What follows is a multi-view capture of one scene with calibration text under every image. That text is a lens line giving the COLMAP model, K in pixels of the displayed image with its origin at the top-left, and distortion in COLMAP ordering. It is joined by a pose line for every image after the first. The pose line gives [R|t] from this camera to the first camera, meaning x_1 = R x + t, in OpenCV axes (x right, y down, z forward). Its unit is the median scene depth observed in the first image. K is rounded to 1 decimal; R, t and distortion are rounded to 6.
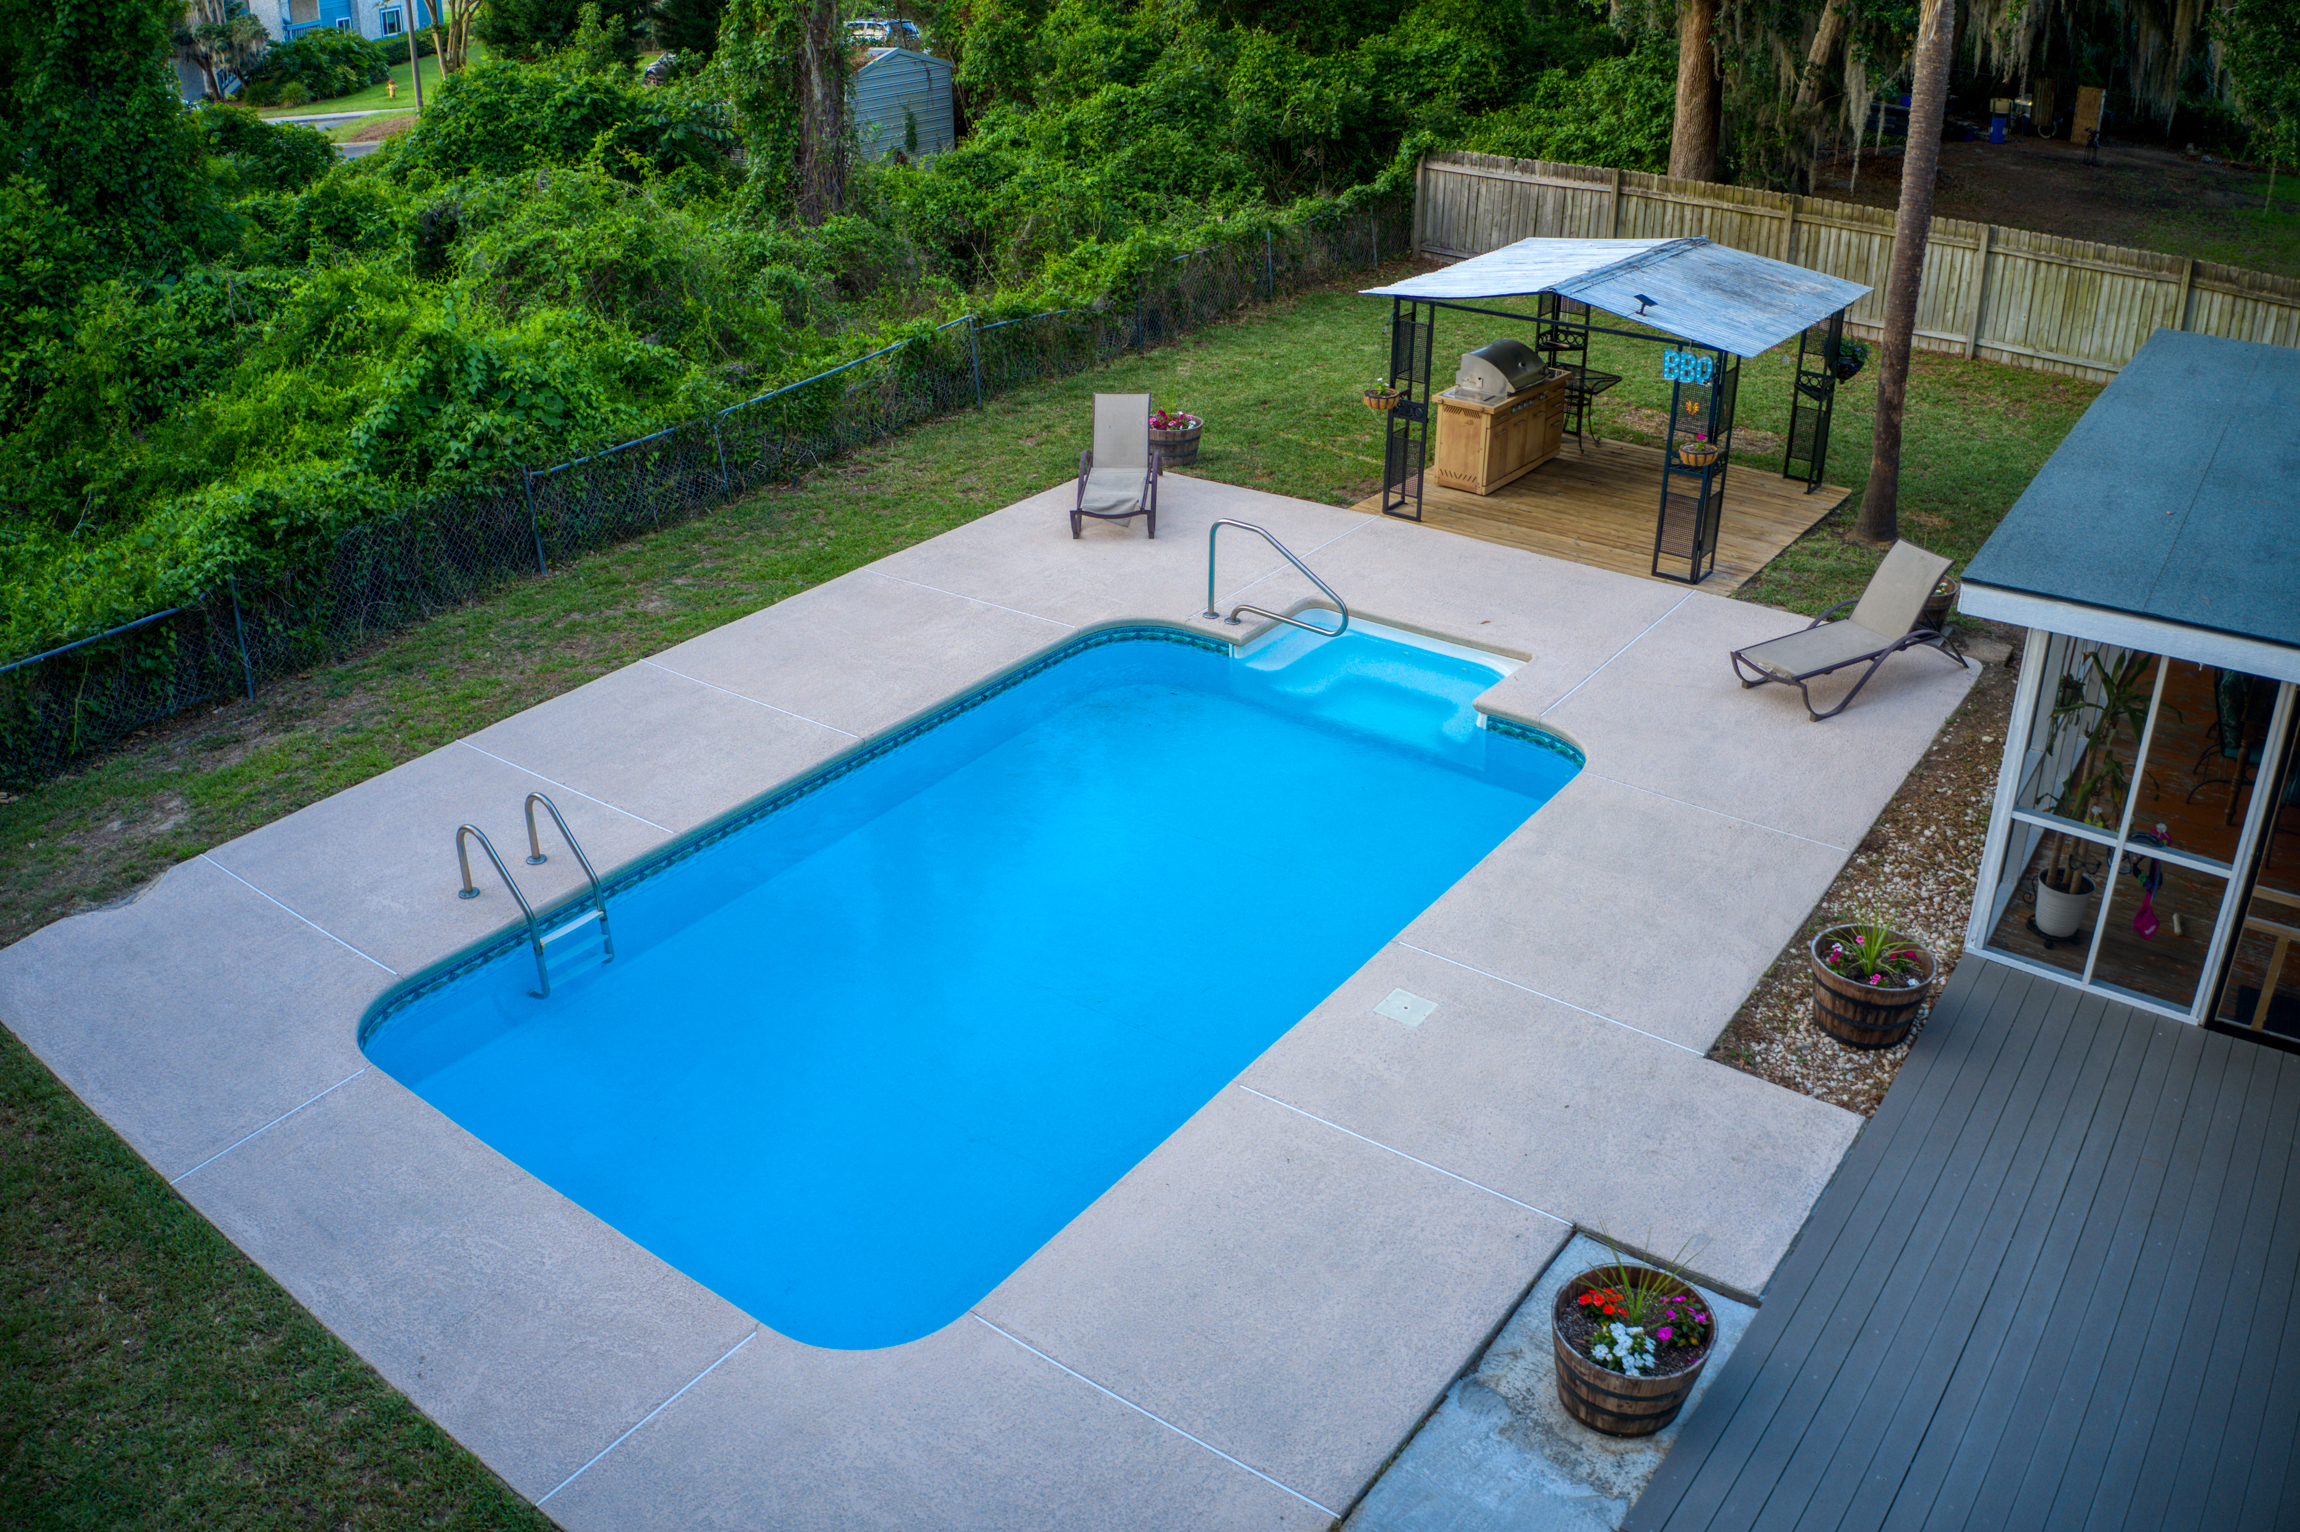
lens RADIAL K [[1820.8, 0, 1150.0], [0, 1820.8, 766.0], [0, 0, 1]] dist [-0.190597, 0.013509]
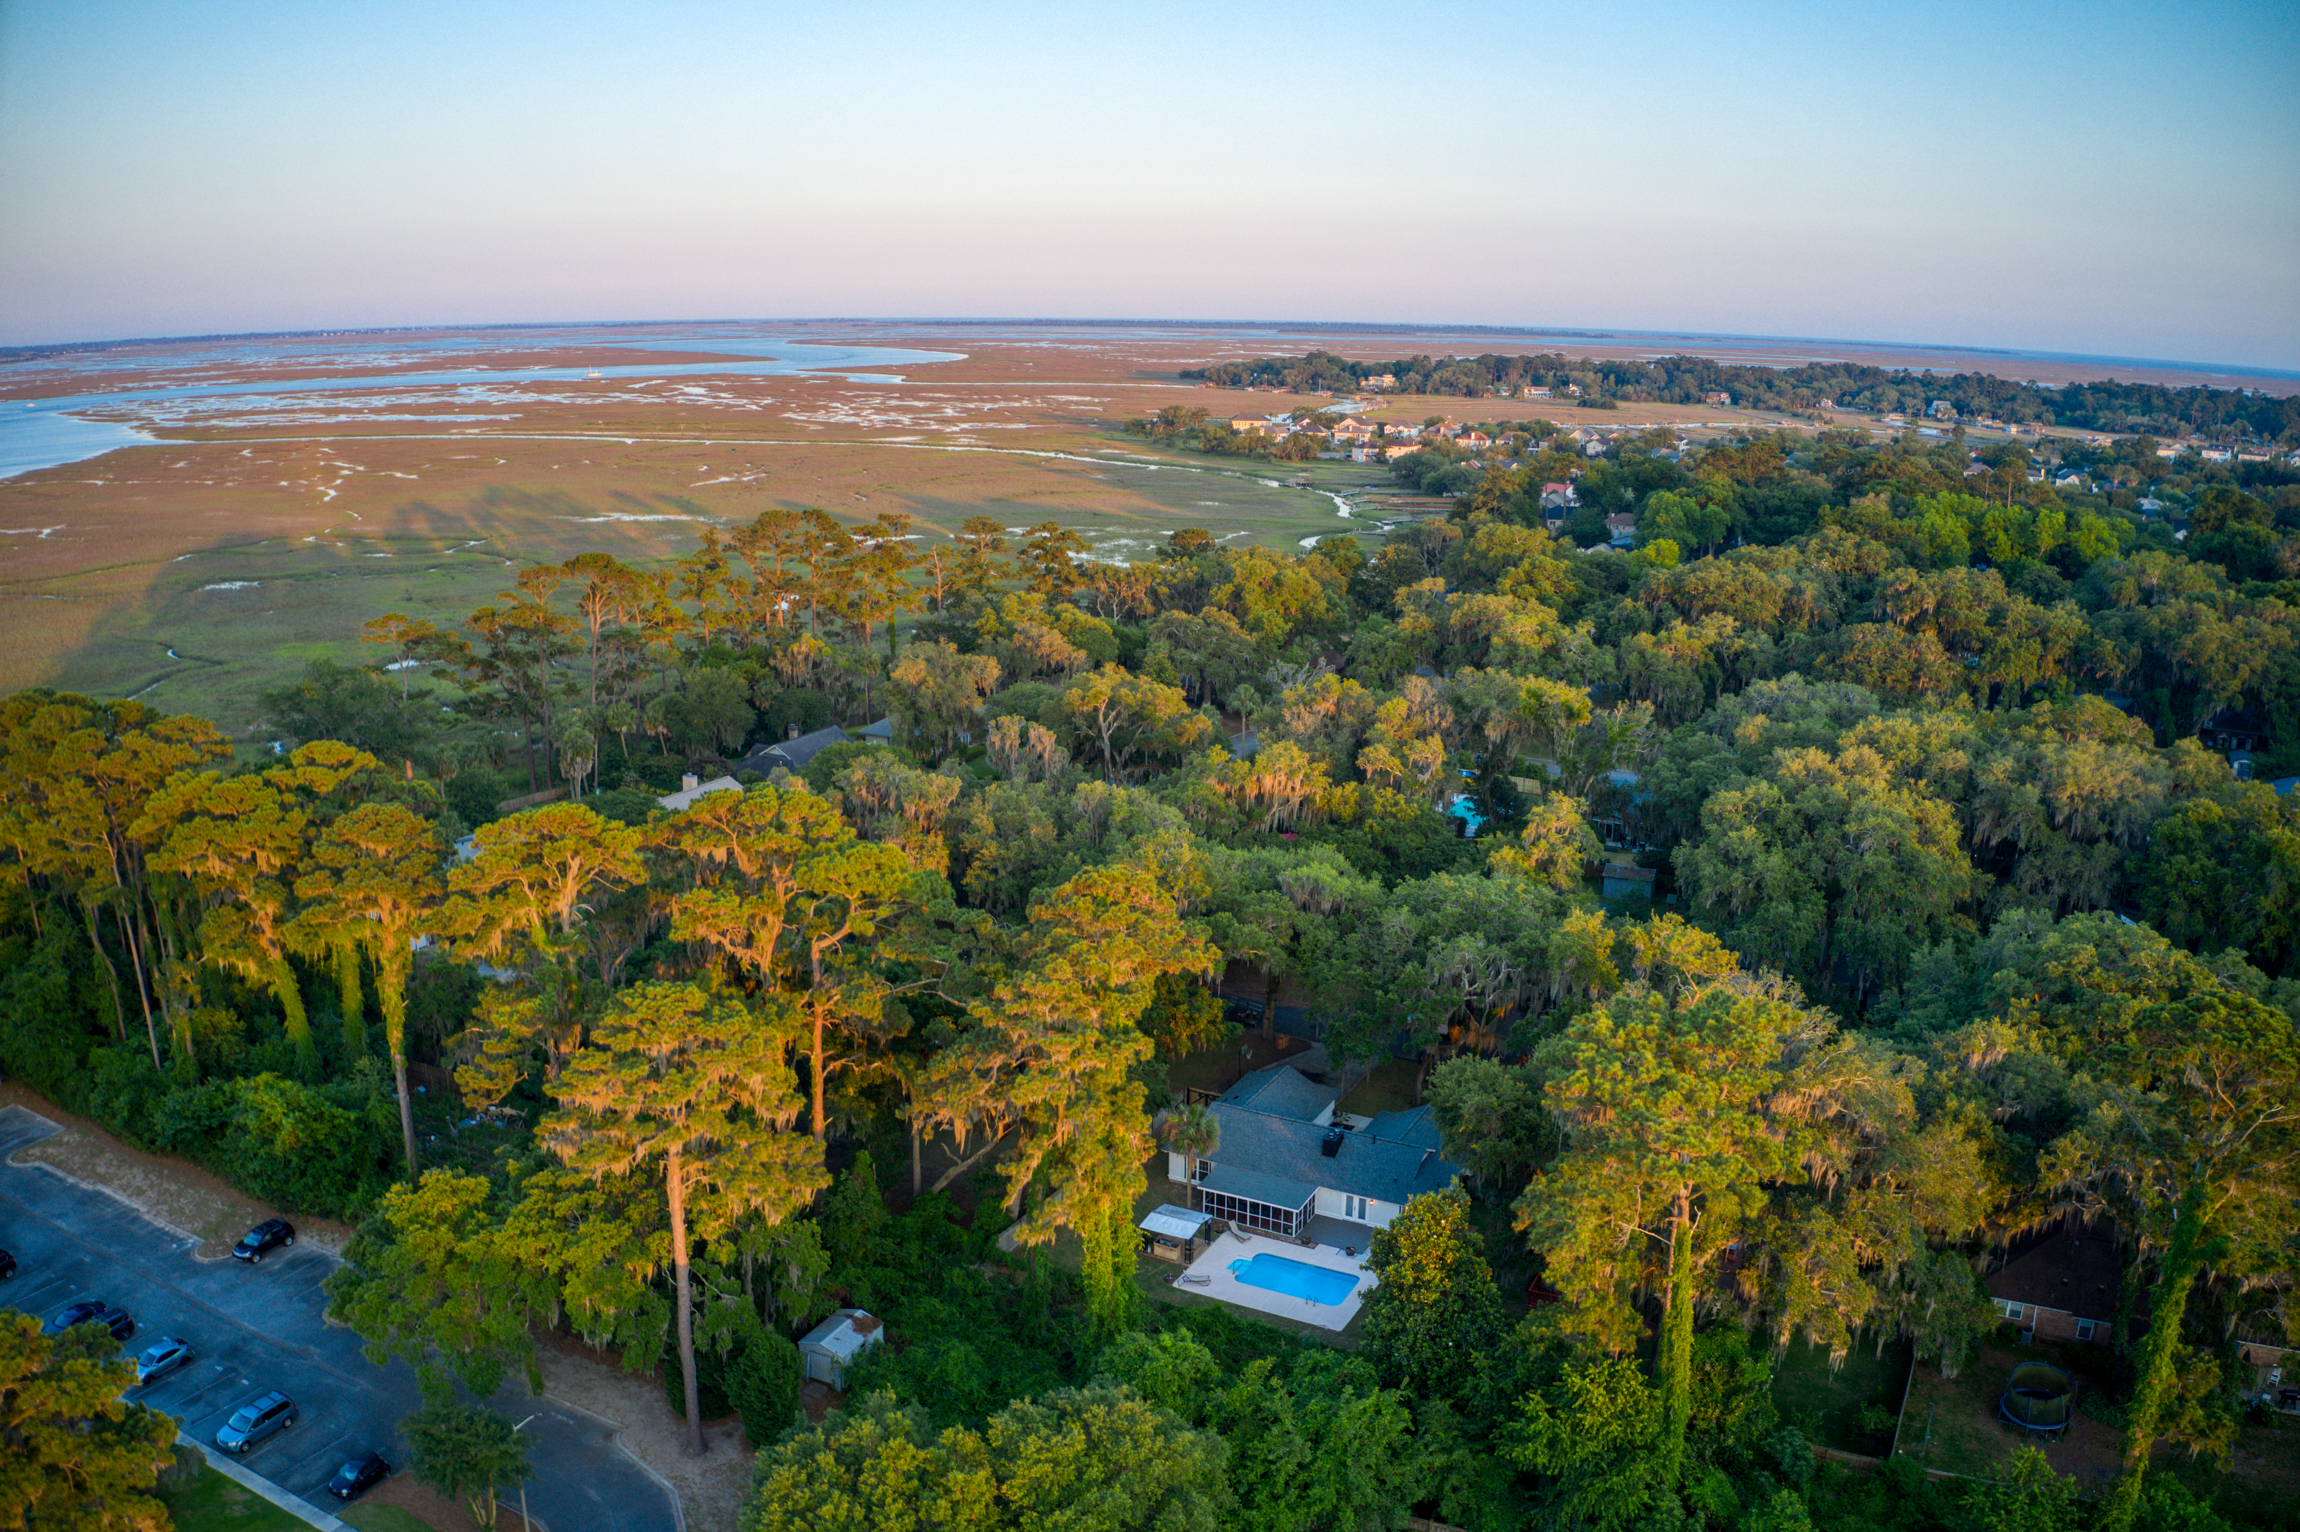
lens RADIAL K [[1815.9, 0, 1150.0], [0, 1815.9, 766.0], [0, 0, 1]] dist [-0.188692, 0.002952]
pose [[-0.165935, -0.226526, 0.959766, -7.652502], [0.449856, 0.848703, 0.278089, -4.768831], [-0.877551, 0.477901, -0.038925, 0.614189]]
